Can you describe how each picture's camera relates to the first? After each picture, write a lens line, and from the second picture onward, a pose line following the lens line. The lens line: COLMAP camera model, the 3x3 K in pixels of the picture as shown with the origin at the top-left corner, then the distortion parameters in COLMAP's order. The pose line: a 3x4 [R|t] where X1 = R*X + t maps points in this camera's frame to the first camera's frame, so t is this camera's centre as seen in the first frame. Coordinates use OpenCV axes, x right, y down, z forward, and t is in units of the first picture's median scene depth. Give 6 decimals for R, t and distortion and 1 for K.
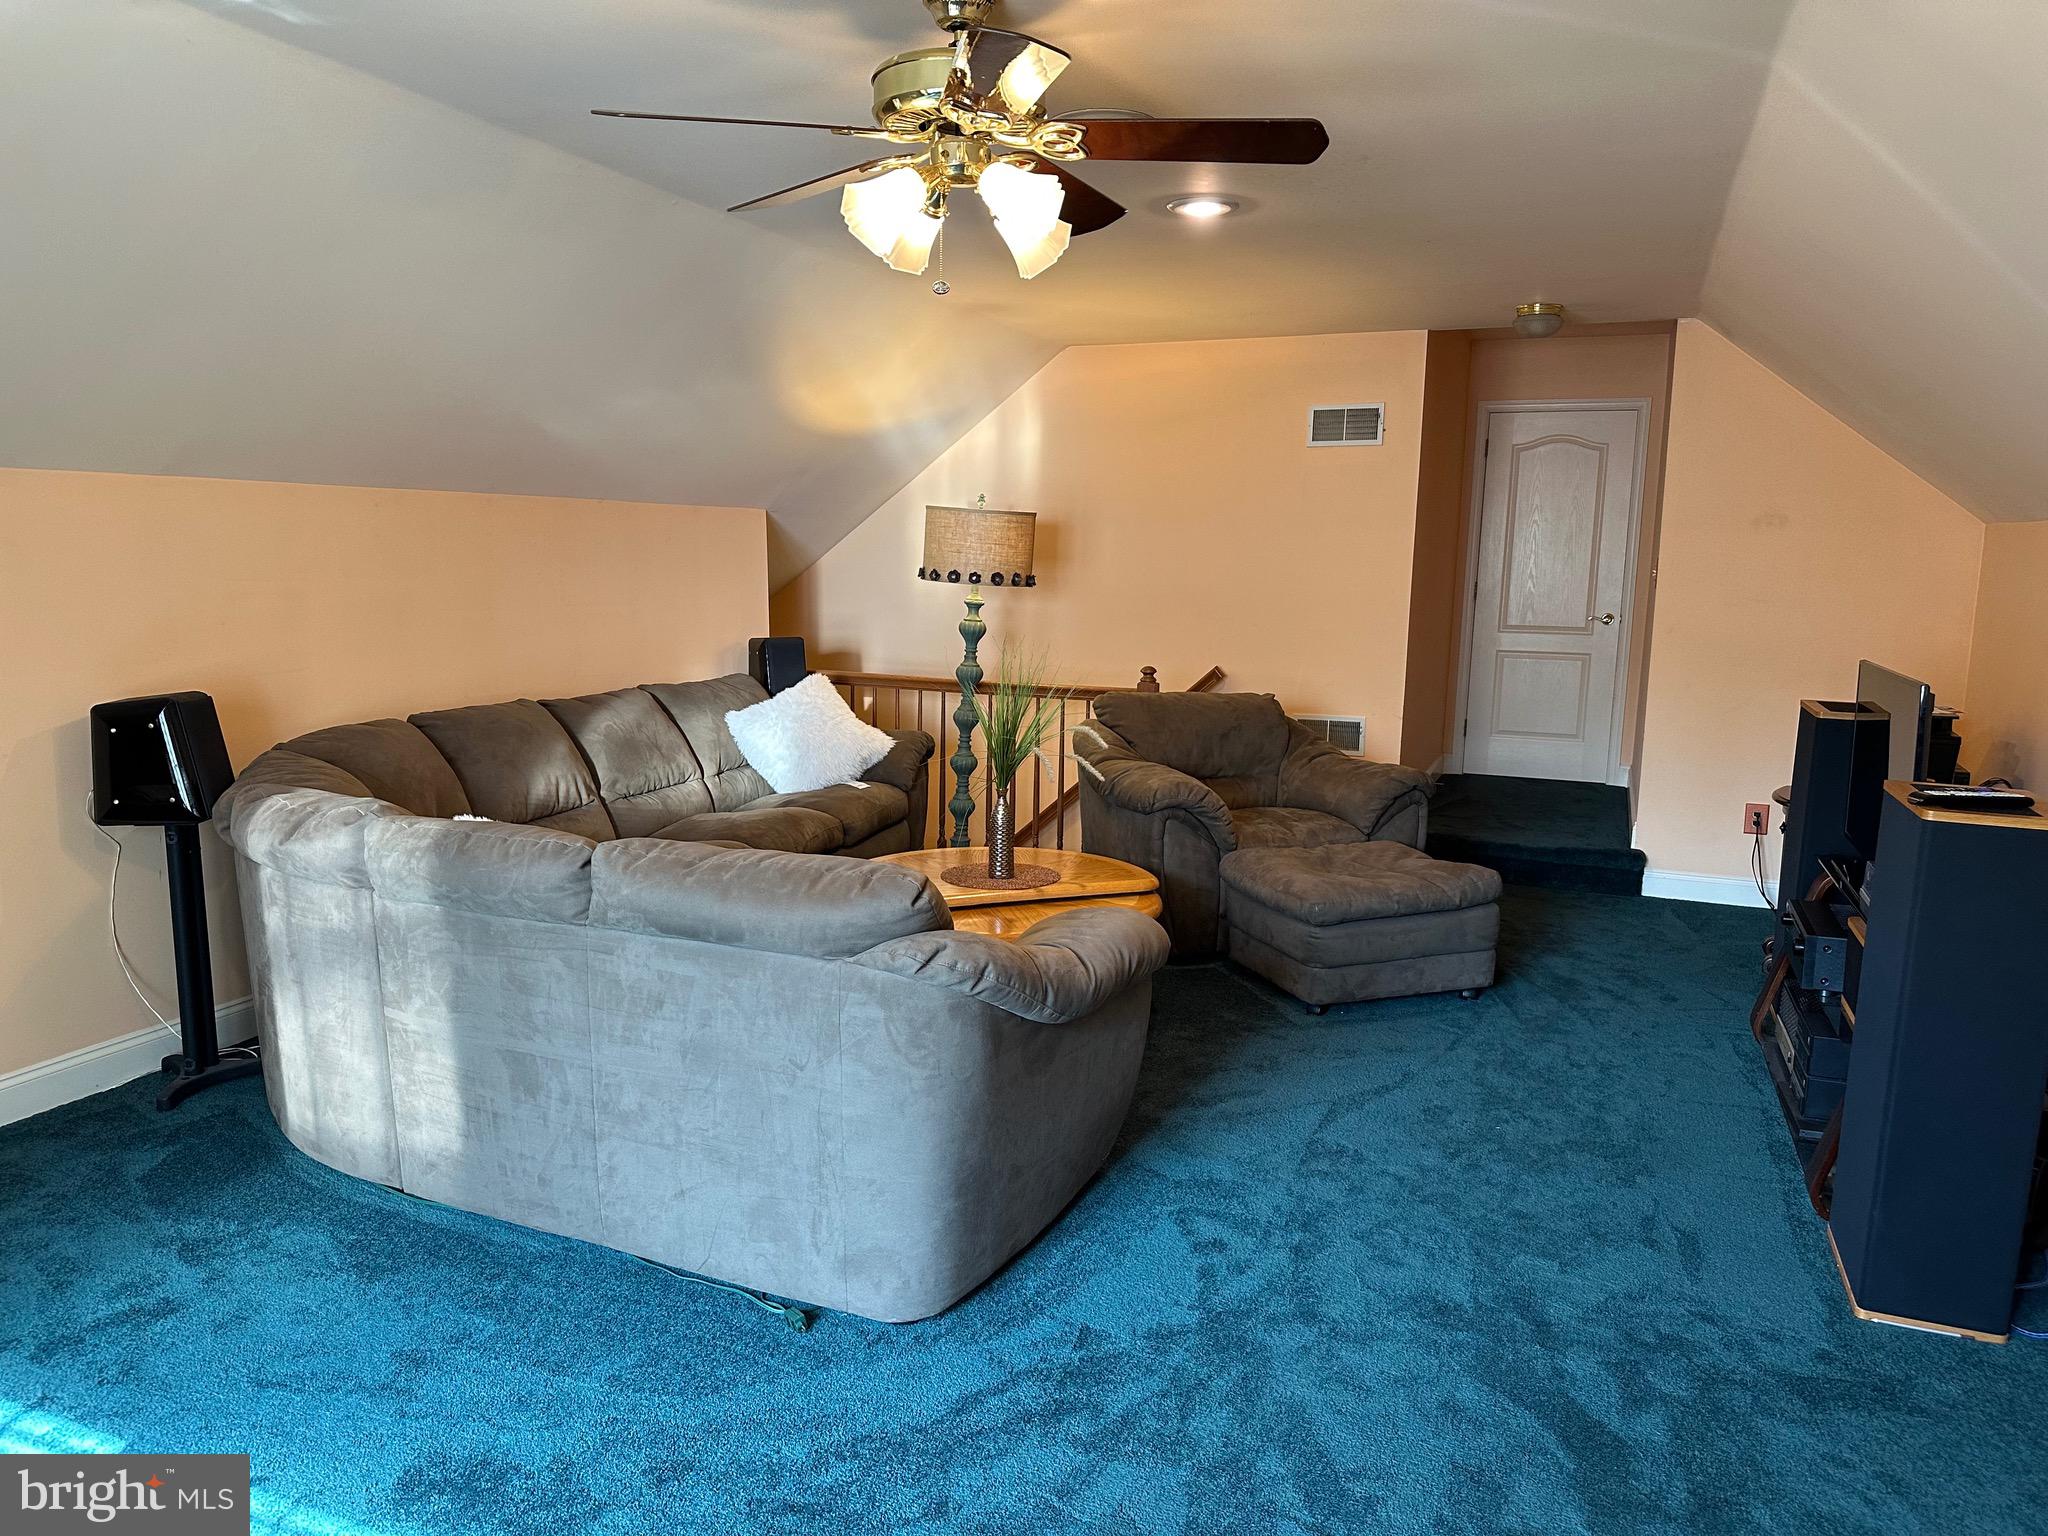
lens RADIAL K [[1442.1, 0, 1017.8], [0, 1442.1, 765.3], [0, 0, 1]] dist [0.059420, -0.068839]
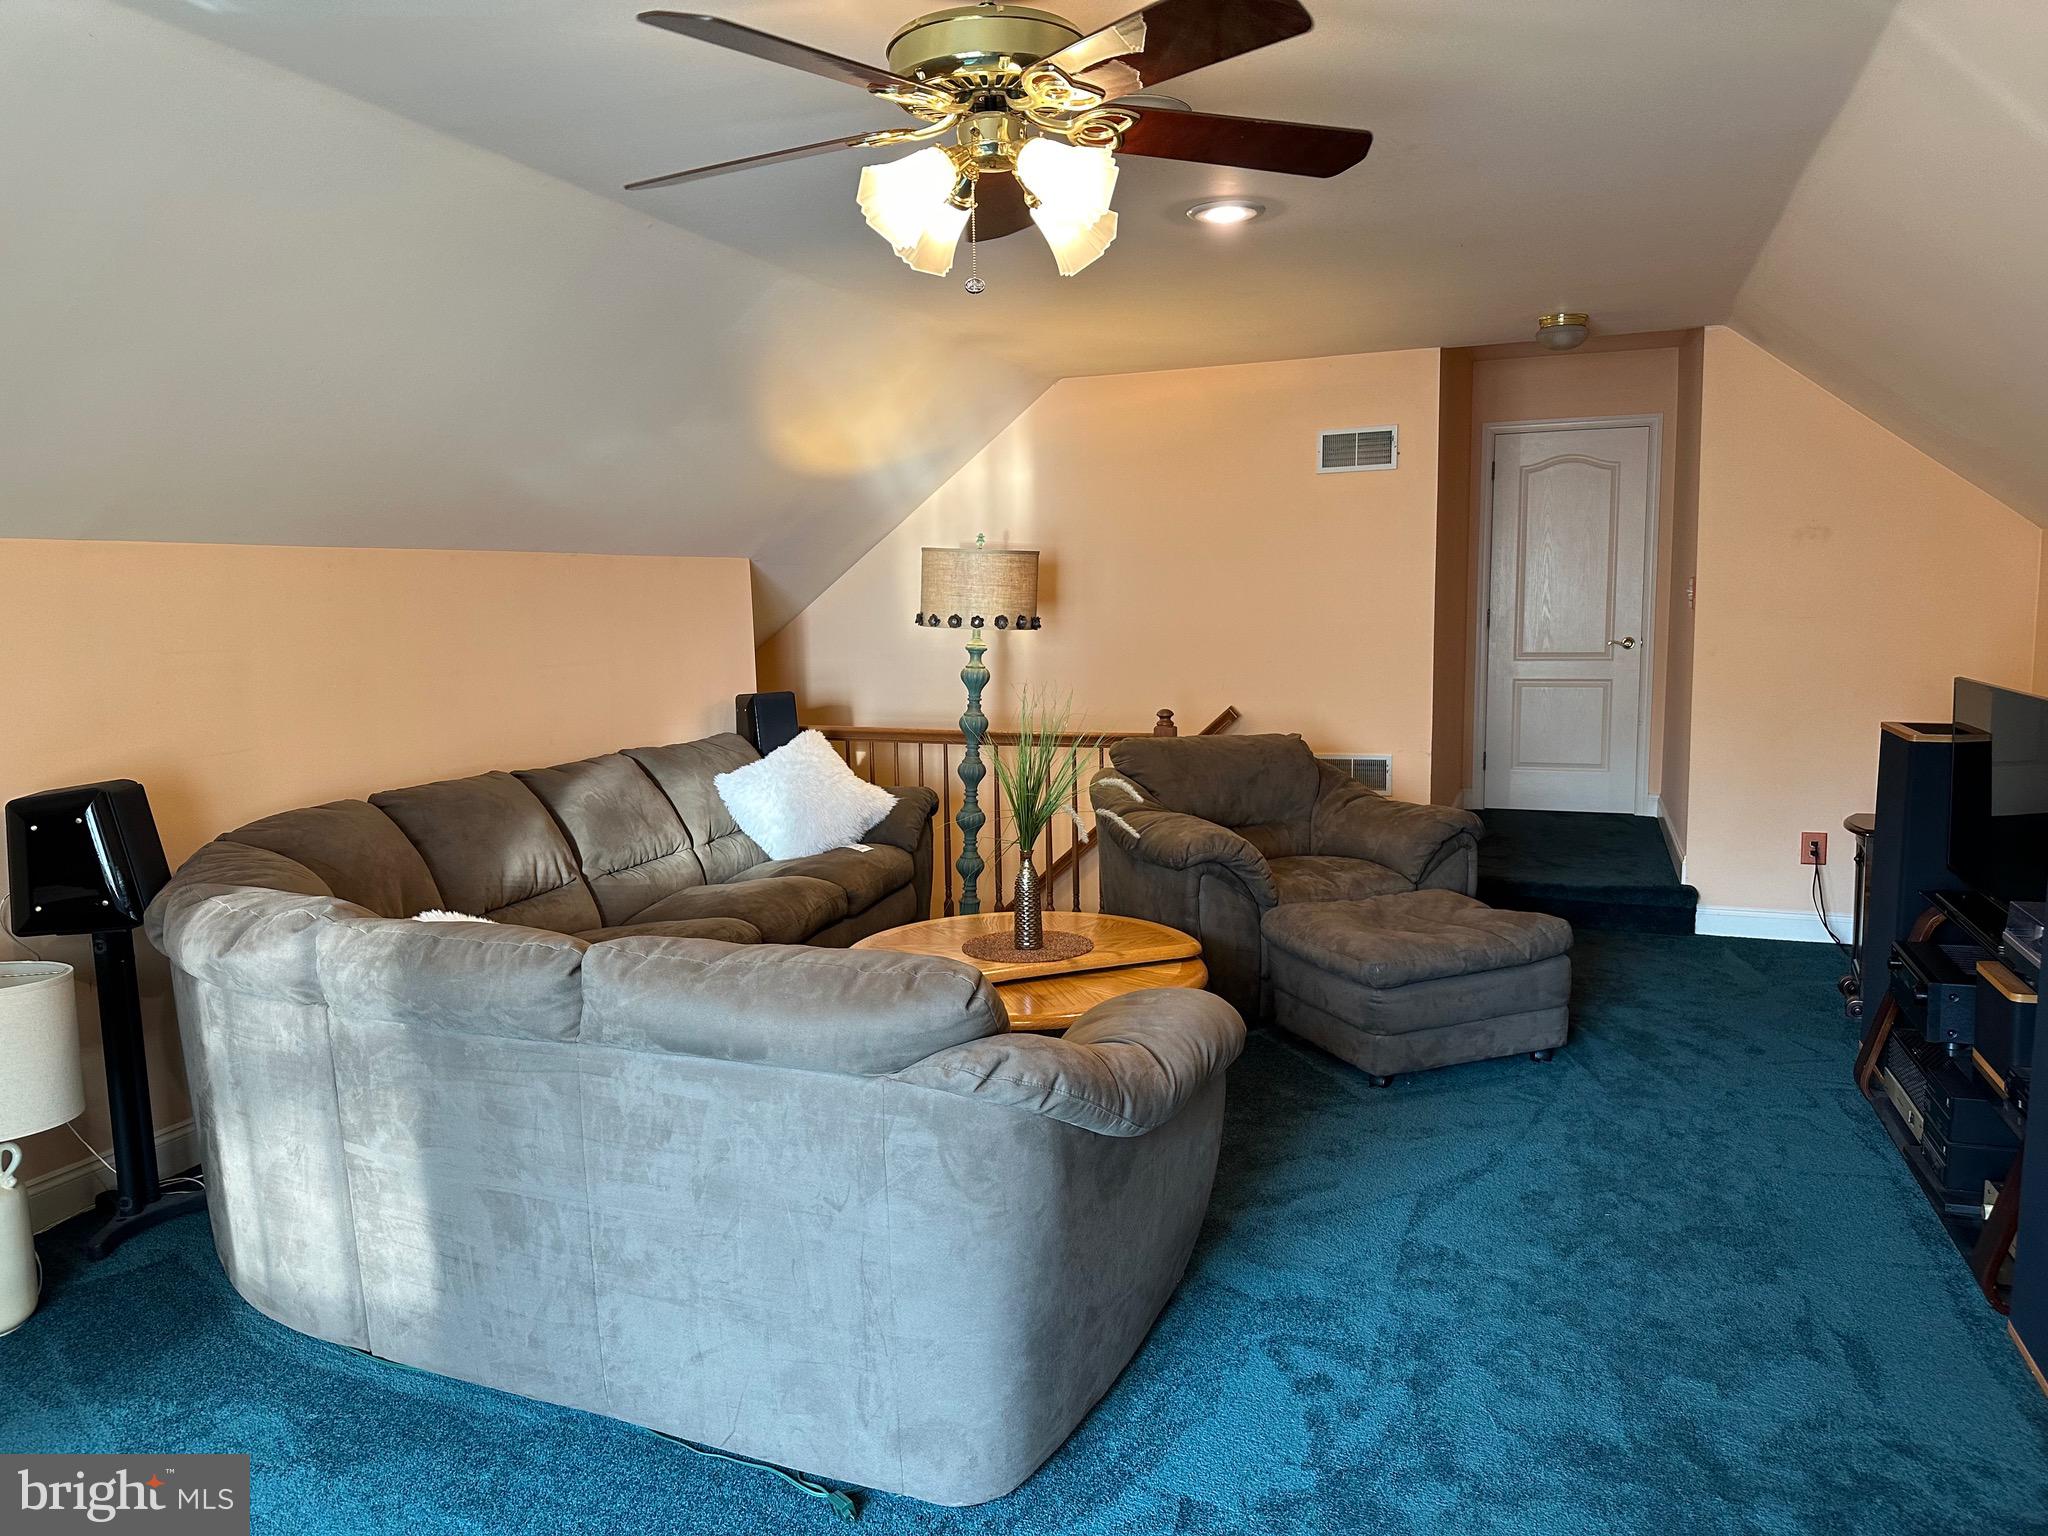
lens RADIAL K [[1442.1, 0, 1022.7], [0, 1442.1, 759.6], [0, 0, 1]] dist [0.059420, -0.068839]
pose [[0.999085, -0.037201, 0.021081, -0.036364], [0.037890, 0.998727, -0.033294, -0.013420], [-0.019815, 0.034062, 0.999223, 0.102905]]
